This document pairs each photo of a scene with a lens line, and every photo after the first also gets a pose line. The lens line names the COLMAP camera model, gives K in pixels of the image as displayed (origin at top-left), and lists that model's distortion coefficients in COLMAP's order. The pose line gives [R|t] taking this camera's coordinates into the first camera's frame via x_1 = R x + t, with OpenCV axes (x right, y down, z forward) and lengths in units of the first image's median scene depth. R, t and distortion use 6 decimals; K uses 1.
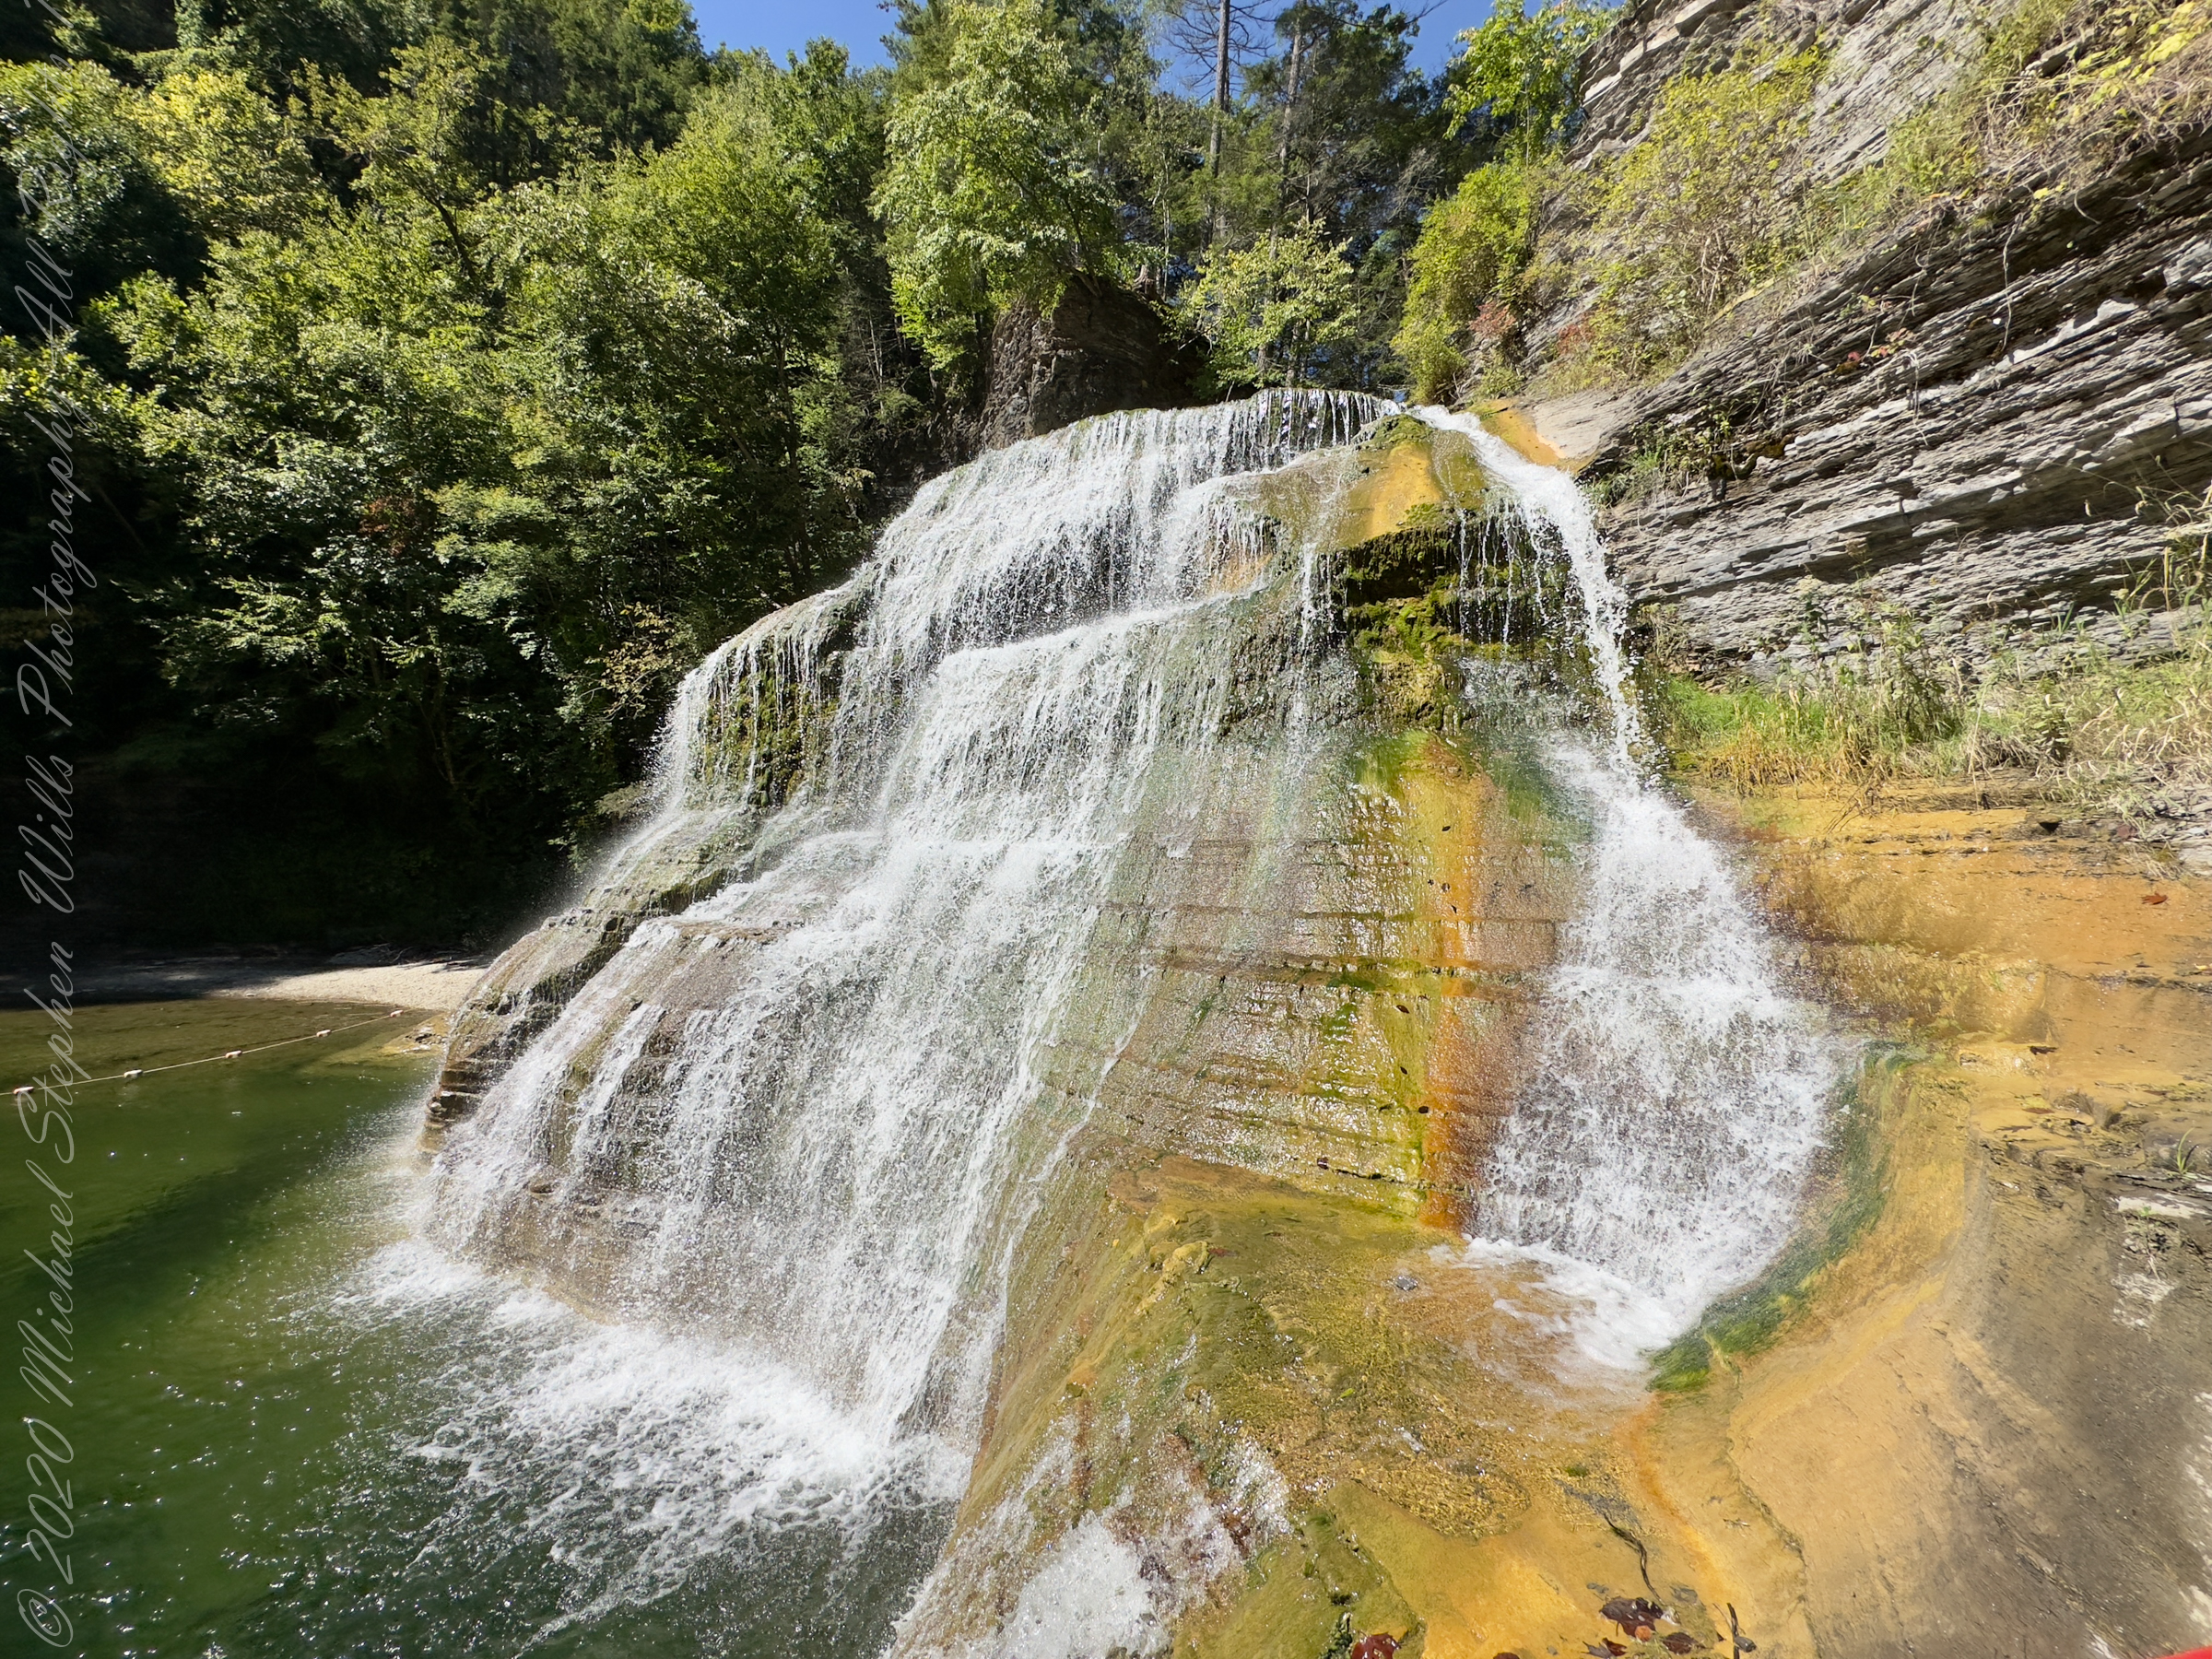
lens RADIAL K [[886.8, 0, 1104.3], [0, 886.8, 821.3], [0, 0, 1]] dist [-0.003105, -0.000294]
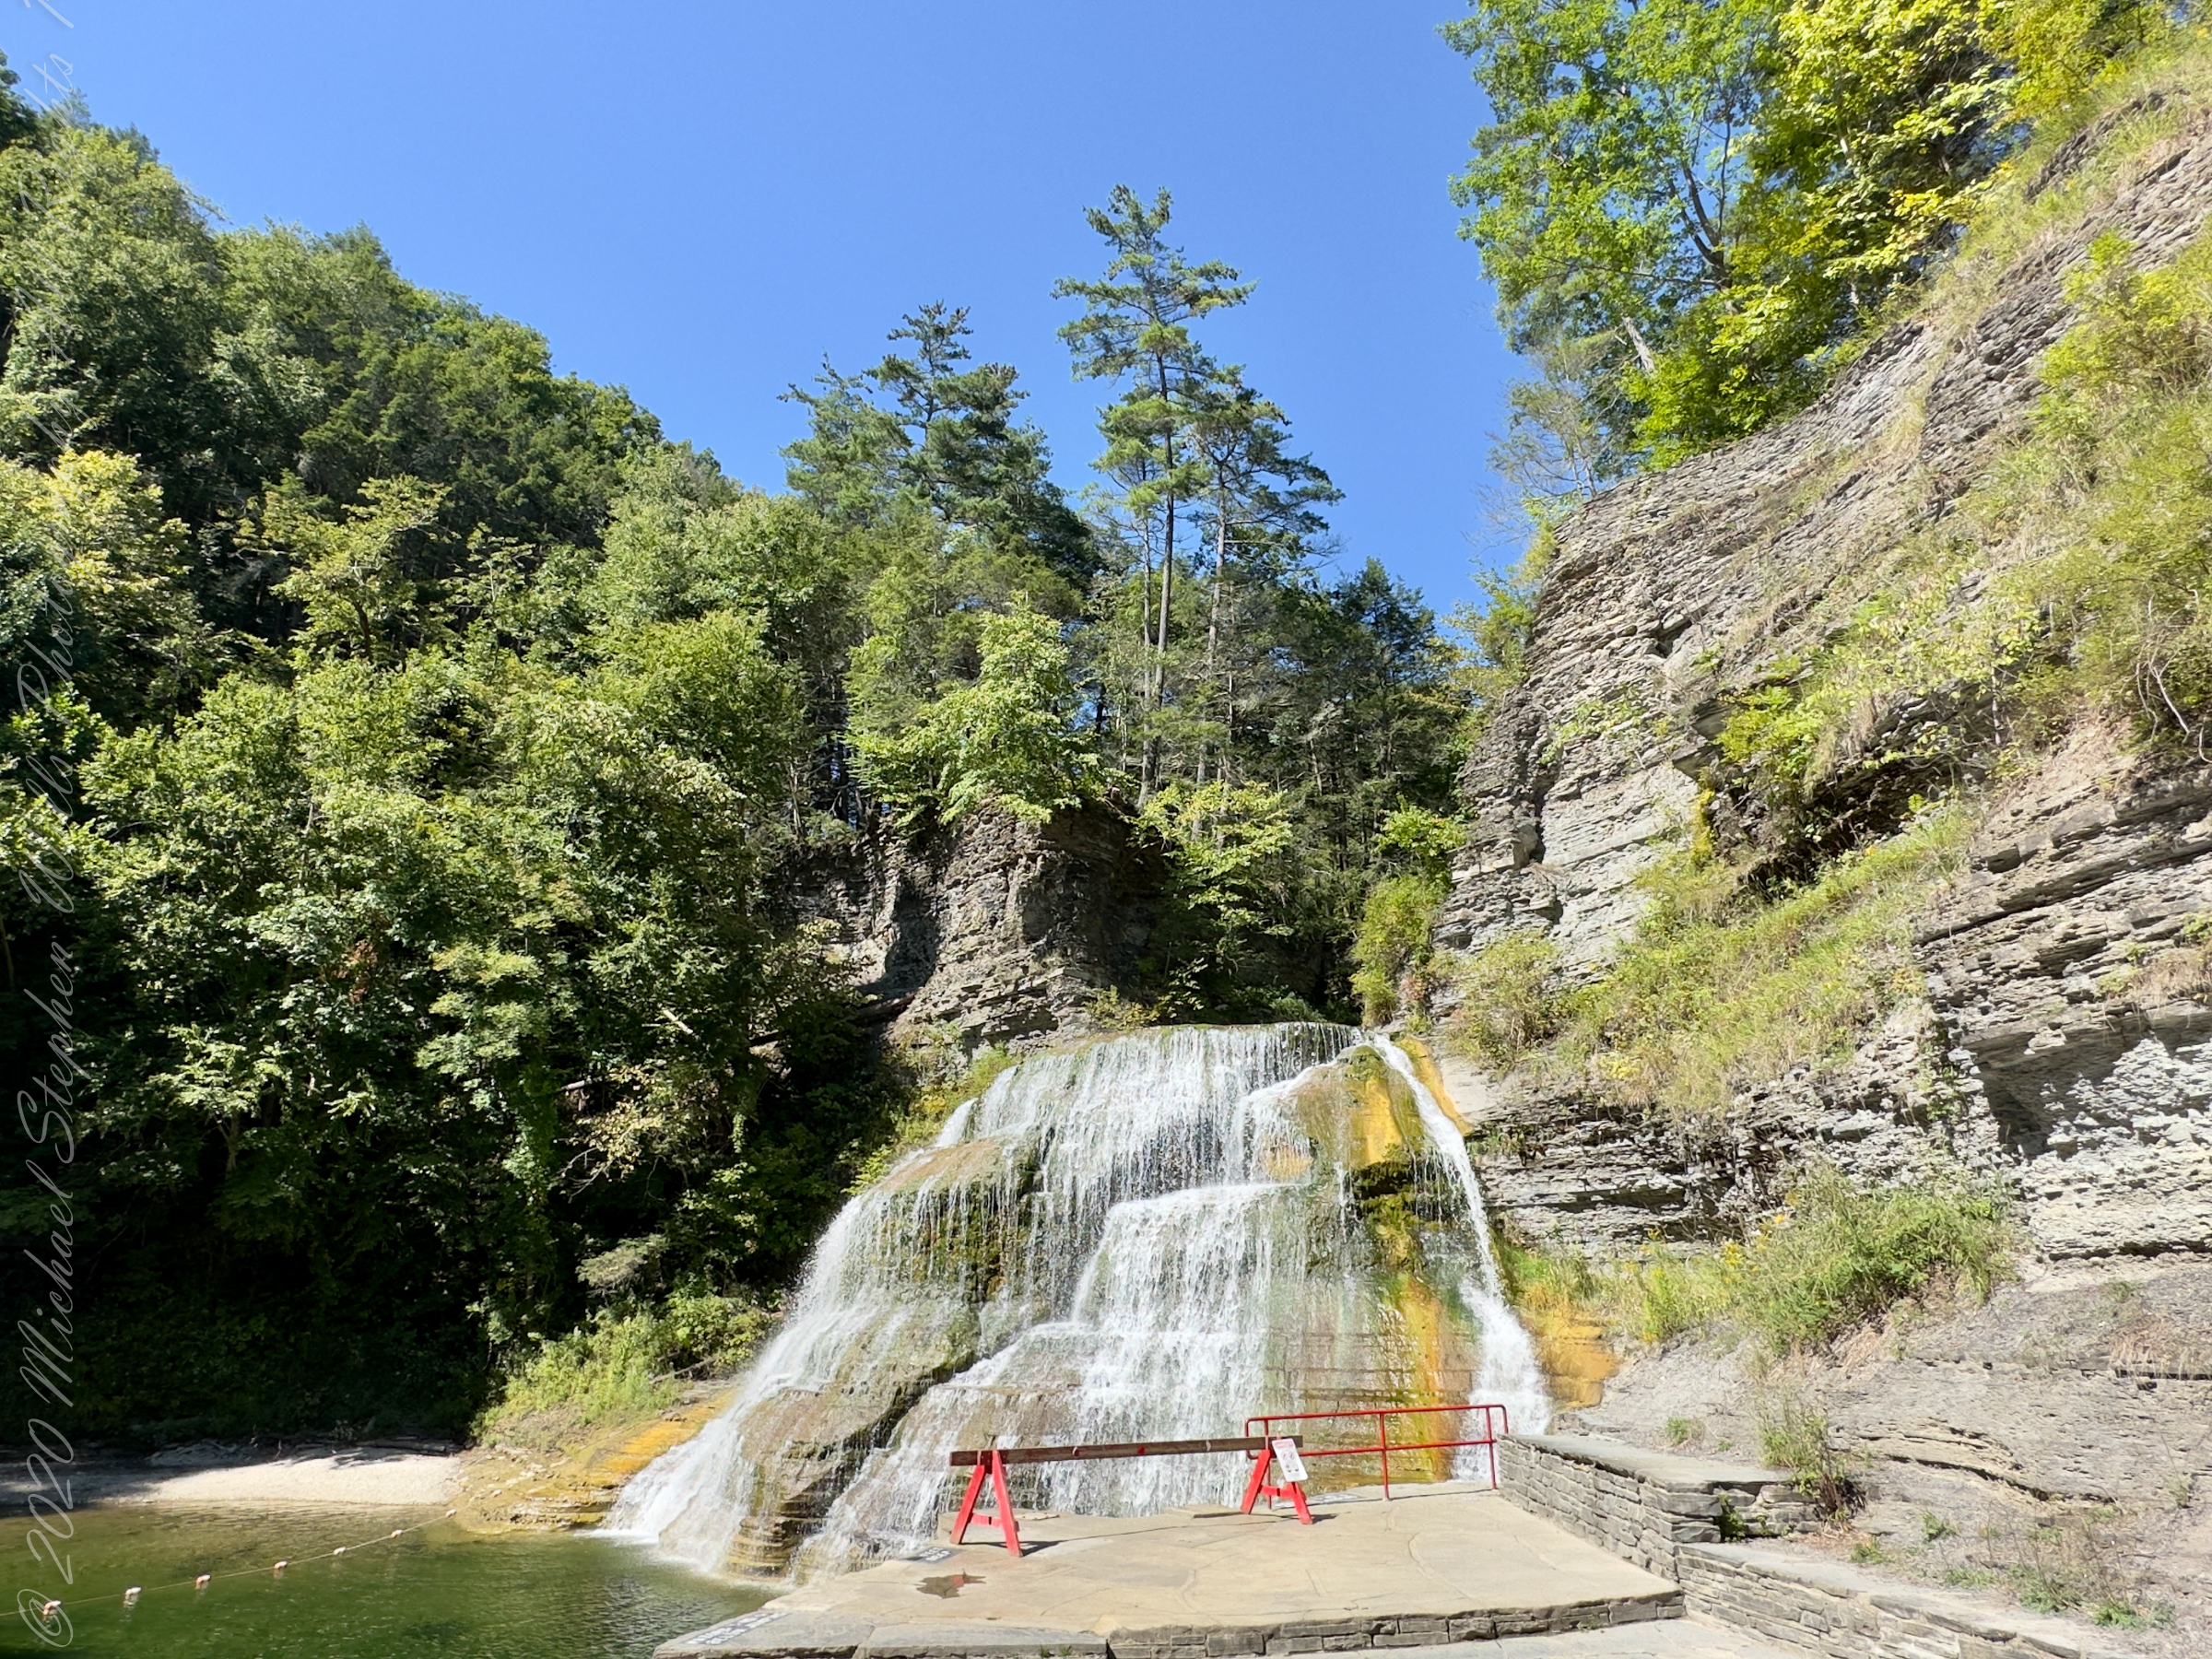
lens RADIAL K [[1298.9, 0, 1110.6], [0, 1298.9, 831.4], [0, 0, 1]] dist [0.000580, -0.001419]
pose [[0.980535, 0.049439, 0.190016, -0.678523], [0.007404, 0.957781, -0.287404, -0.160871], [-0.196202, 0.283217, 0.938772, -1.441234]]
